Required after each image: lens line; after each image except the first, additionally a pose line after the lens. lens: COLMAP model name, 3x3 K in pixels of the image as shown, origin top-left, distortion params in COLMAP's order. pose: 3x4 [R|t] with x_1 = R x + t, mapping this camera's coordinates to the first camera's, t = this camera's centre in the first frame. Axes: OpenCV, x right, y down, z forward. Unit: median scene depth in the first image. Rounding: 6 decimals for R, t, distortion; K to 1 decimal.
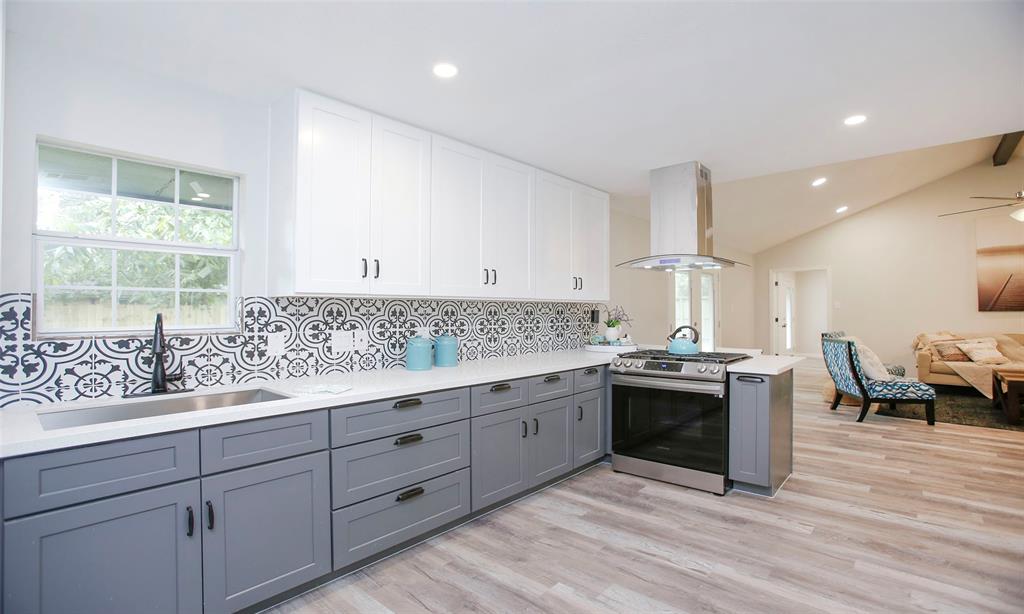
lens RADIAL K [[460.5, 0, 523.3], [0, 460.5, 302.5], [0, 0, 1]] dist [-0.031377, 0.010593]
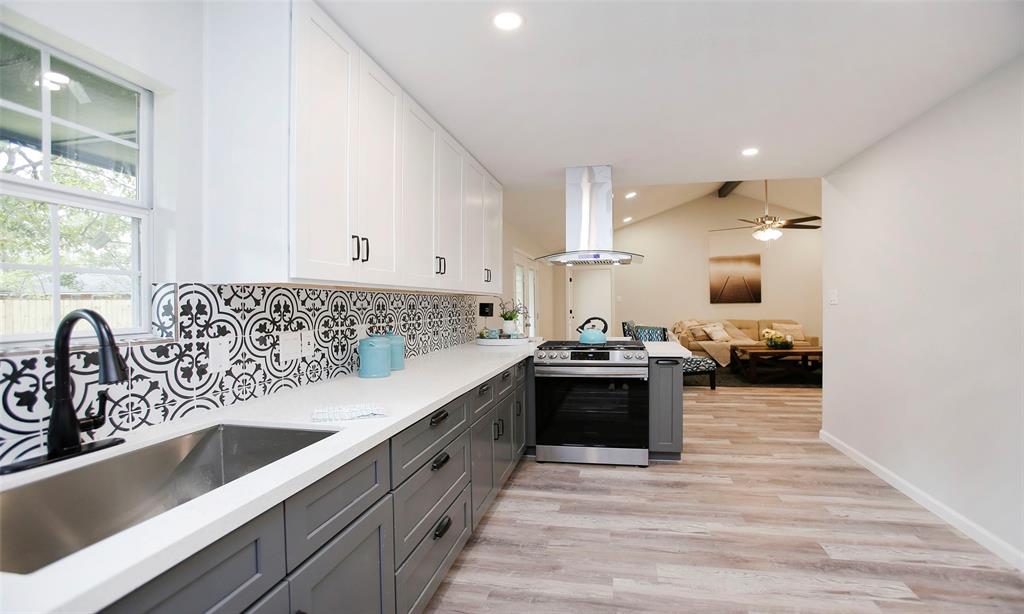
lens RADIAL K [[460.5, 0, 516.1], [0, 460.5, 305.5], [0, 0, 1]] dist [-0.031377, 0.010593]
pose [[0.873140, -0.004988, 0.487444, -0.363957], [-0.005012, 0.999803, 0.019208, 0.003020], [-0.487444, -0.019214, 0.872943, 0.156201]]
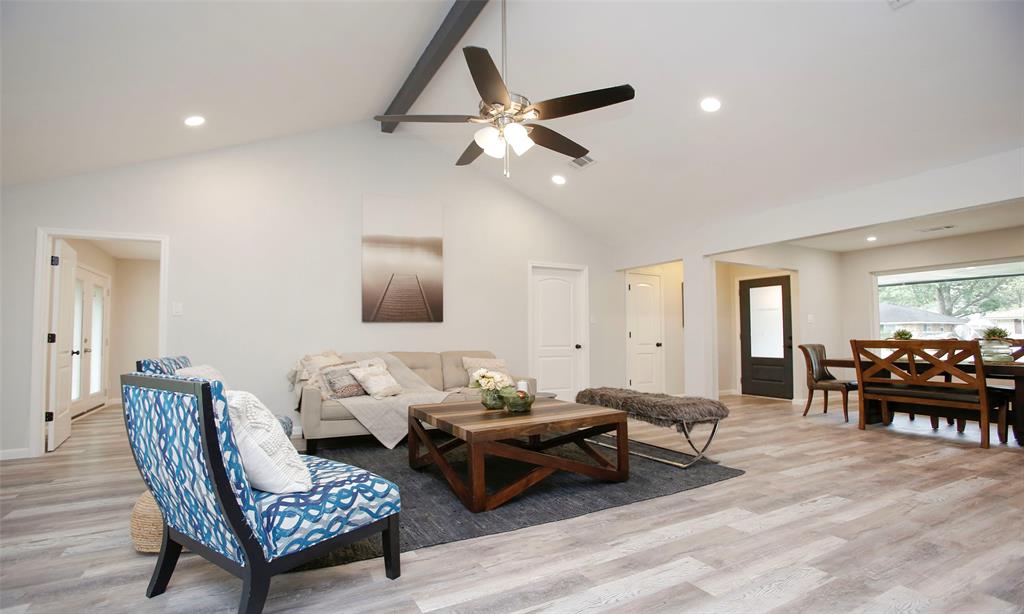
lens RADIAL K [[486.1, 0, 462.0], [0, 486.1, 329.3], [0, 0, 1]] dist [-0.038504, -0.000544]
pose [[0.415552, 0.016051, 0.909428, 0.754432], [-0.011088, 0.999859, -0.012581, 0.078115], [-0.909502, -0.004856, 0.415672, 1.080316]]
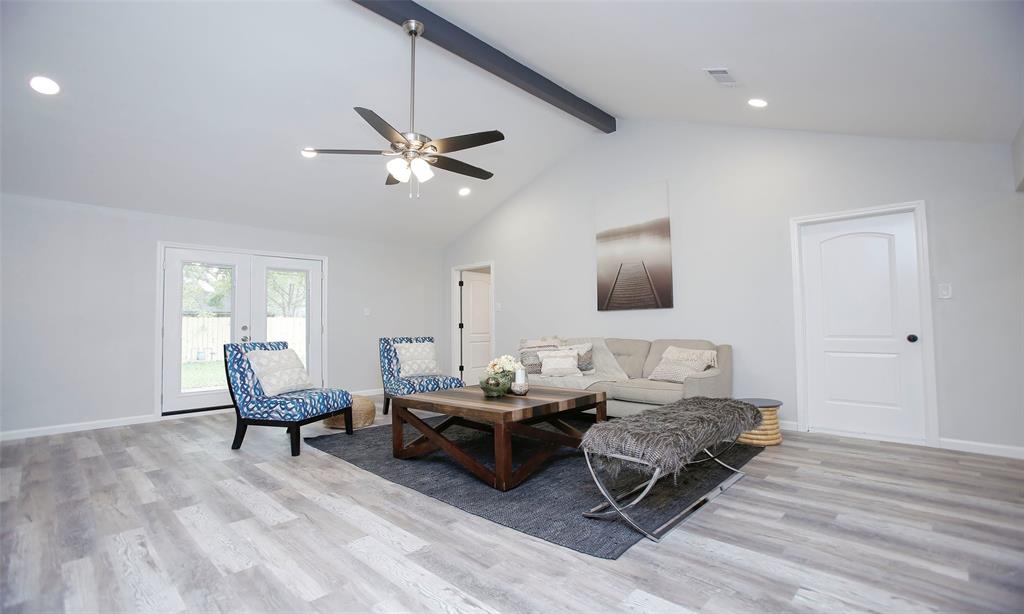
lens RADIAL K [[460.5, 0, 539.3], [0, 460.5, 305.6], [0, 0, 1]] dist [-0.031377, 0.010593]
pose [[0.998803, -0.008253, -0.048216, 1.915932], [0.007338, 0.999790, -0.019125, 0.050363], [0.048364, 0.018748, 0.998654, 0.341069]]
